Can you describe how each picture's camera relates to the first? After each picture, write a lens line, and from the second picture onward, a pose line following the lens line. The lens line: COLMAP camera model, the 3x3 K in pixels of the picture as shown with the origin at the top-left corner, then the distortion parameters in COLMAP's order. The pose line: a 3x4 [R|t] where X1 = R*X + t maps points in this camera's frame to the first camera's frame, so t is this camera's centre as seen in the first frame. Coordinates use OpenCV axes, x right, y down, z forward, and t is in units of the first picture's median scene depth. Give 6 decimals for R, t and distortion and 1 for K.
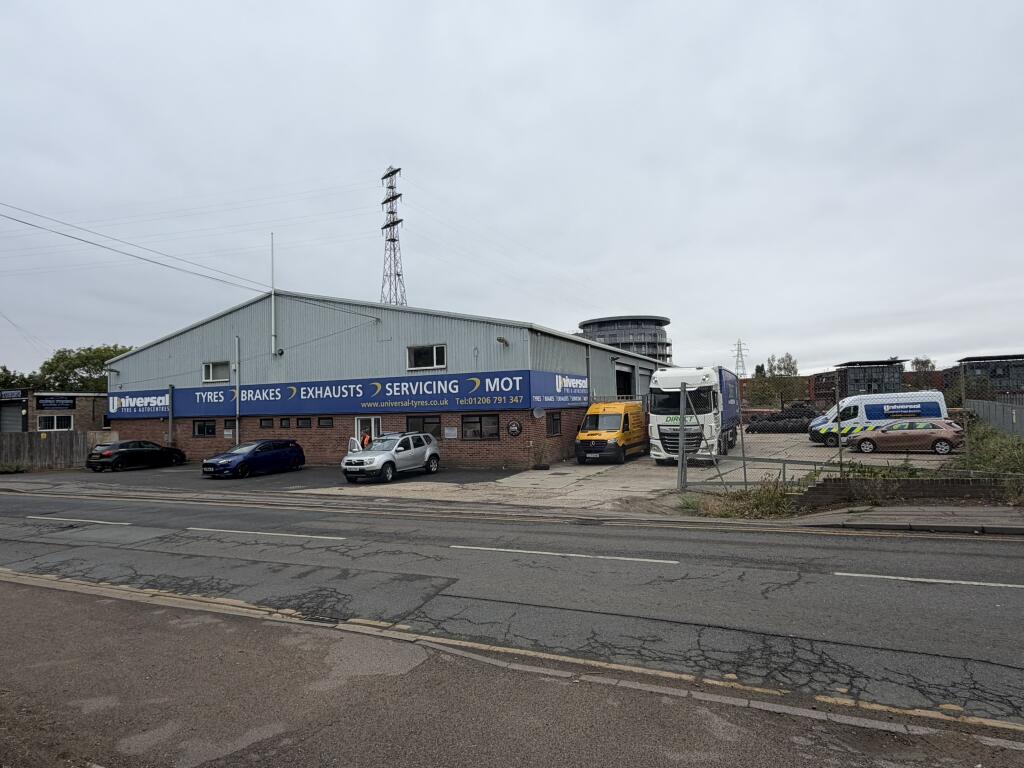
lens RADIAL K [[597.0, 0, 512.0], [0, 597.0, 384.0], [0, 0, 1]] dist [-0.067401, -0.000025]
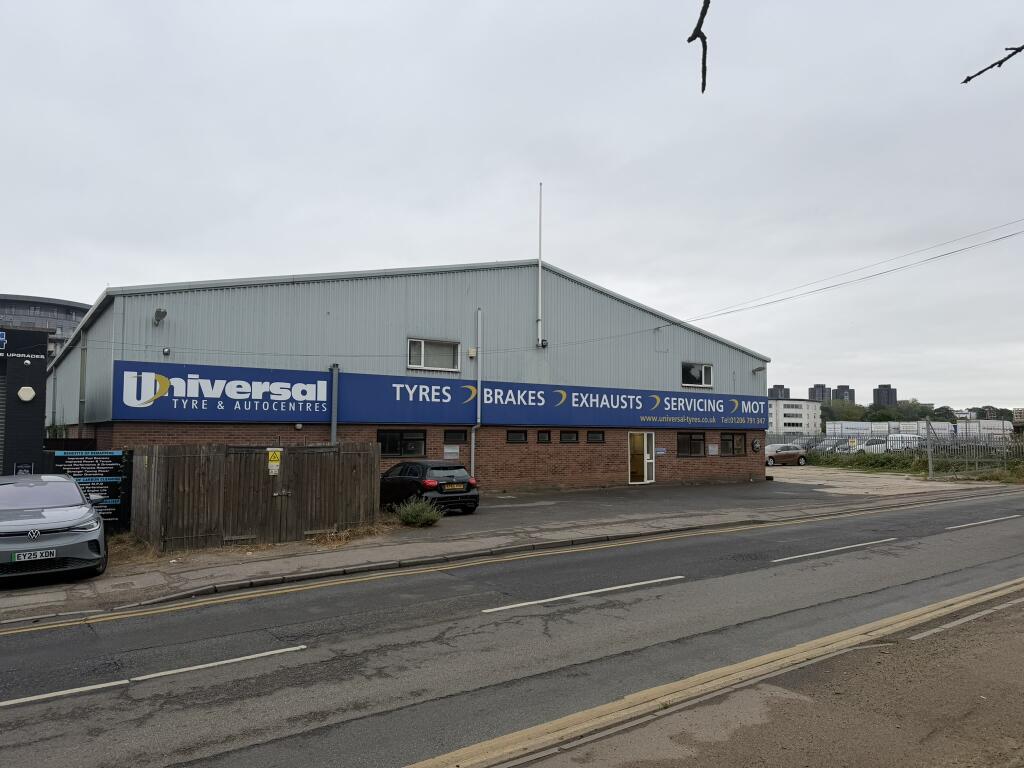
lens RADIAL K [[729.7, 0, 512.0], [0, 729.7, 384.0], [0, 0, 1]] dist [0.076193, 0.000082]
pose [[0.509804, 0.079615, 0.856599, -1.275621], [-0.064026, 0.996458, -0.054509, 0.054674], [-0.857905, -0.027056, 0.513096, 0.580985]]
